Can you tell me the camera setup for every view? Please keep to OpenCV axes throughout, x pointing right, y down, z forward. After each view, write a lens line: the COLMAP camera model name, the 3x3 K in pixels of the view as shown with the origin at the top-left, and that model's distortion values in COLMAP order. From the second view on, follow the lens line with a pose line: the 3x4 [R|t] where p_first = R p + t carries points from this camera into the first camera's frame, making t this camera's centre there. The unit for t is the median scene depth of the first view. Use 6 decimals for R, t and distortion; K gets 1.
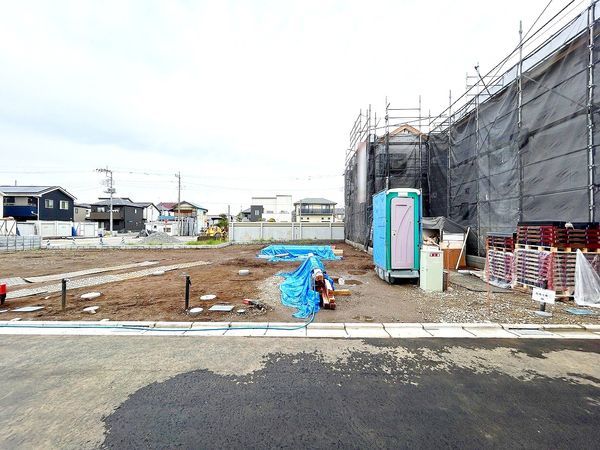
lens RADIAL K [[241.6, 0, 299.8], [0, 241.6, 225.7], [0, 0, 1]] dist [0.001709, -0.000307]
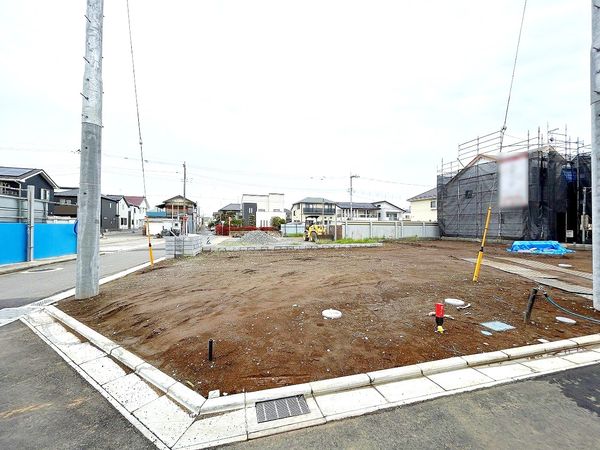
lens RADIAL K [[241.6, 0, 298.0], [0, 241.6, 227.2], [0, 0, 1]] dist [0.001709, -0.000307]
pose [[0.954252, 0.001672, 0.298999, -0.365410], [-0.004643, 0.999947, 0.009225, 0.002172], [-0.298968, -0.010191, 0.954209, 0.052171]]
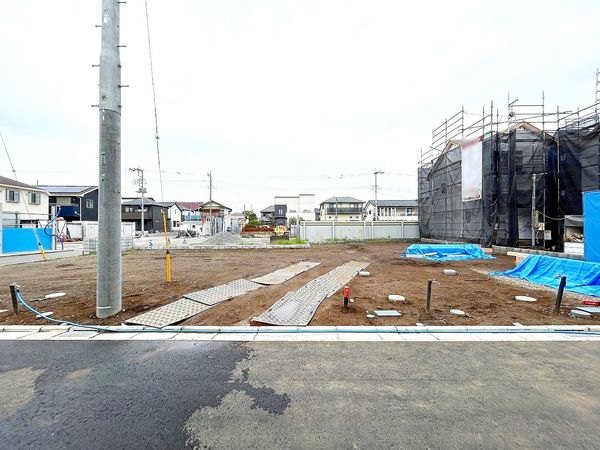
lens RADIAL K [[241.6, 0, 298.8], [0, 241.6, 224.8], [0, 0, 1]] dist [0.001709, -0.000307]
pose [[0.999917, -0.005630, 0.011579, -0.148185], [0.005633, 0.999984, -0.000225, -0.000027], [-0.011578, 0.000290, 0.999933, 0.006350]]
